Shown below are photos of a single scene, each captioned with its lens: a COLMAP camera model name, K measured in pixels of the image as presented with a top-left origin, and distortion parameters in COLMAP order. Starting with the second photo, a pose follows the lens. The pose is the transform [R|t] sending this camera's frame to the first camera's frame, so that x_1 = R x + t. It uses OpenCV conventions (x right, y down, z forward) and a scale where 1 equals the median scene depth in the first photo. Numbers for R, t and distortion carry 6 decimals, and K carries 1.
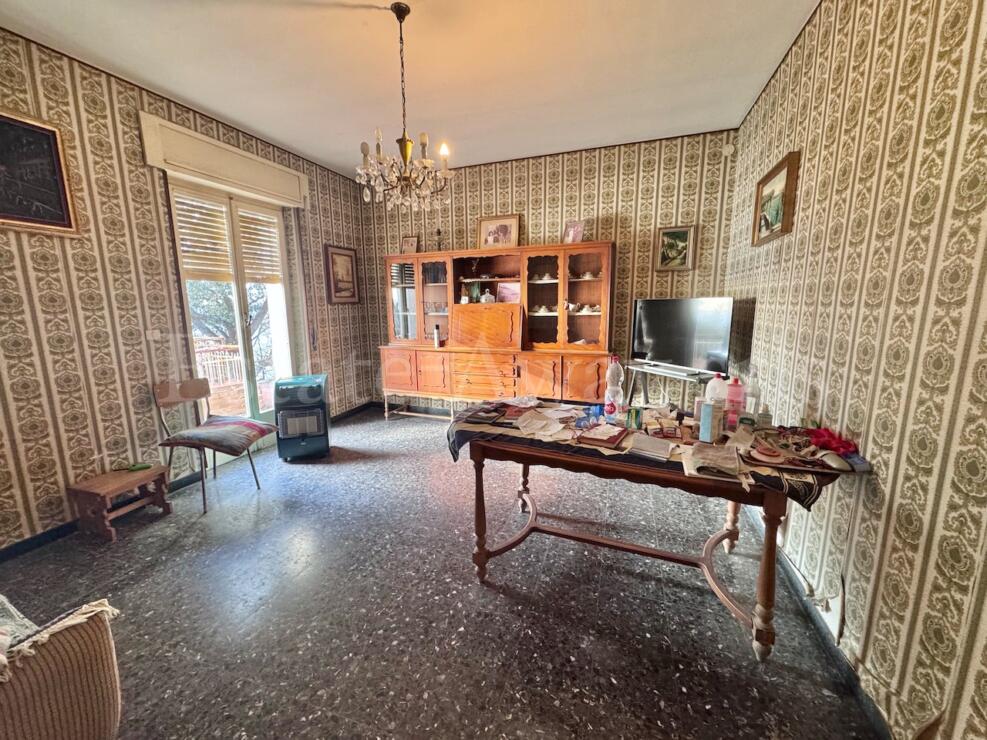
lens RADIAL K [[390.3, 0, 493.5], [0, 390.3, 370.0], [0, 0, 1]] dist [-0.000034, 0.000253]
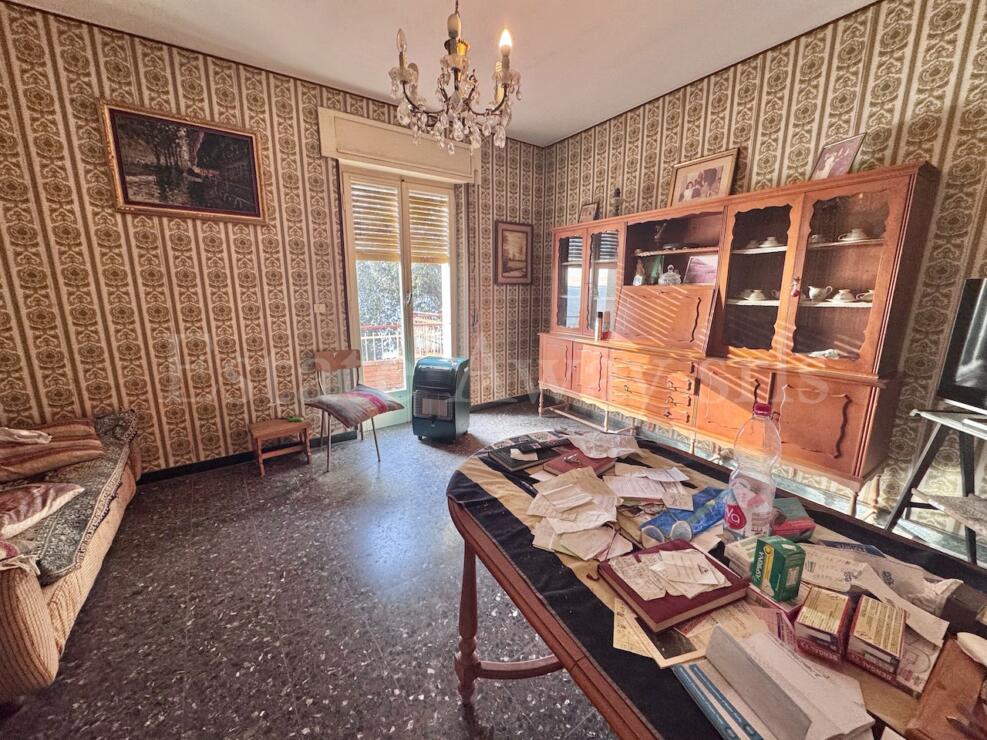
lens RADIAL K [[390.3, 0, 493.5], [0, 390.3, 370.0], [0, 0, 1]] dist [-0.000034, 0.000253]
pose [[0.815355, 0.131947, -0.563725, 0.162870], [-0.110717, 0.991249, 0.071876, -0.036274], [0.568276, 0.003810, 0.822829, 0.255394]]
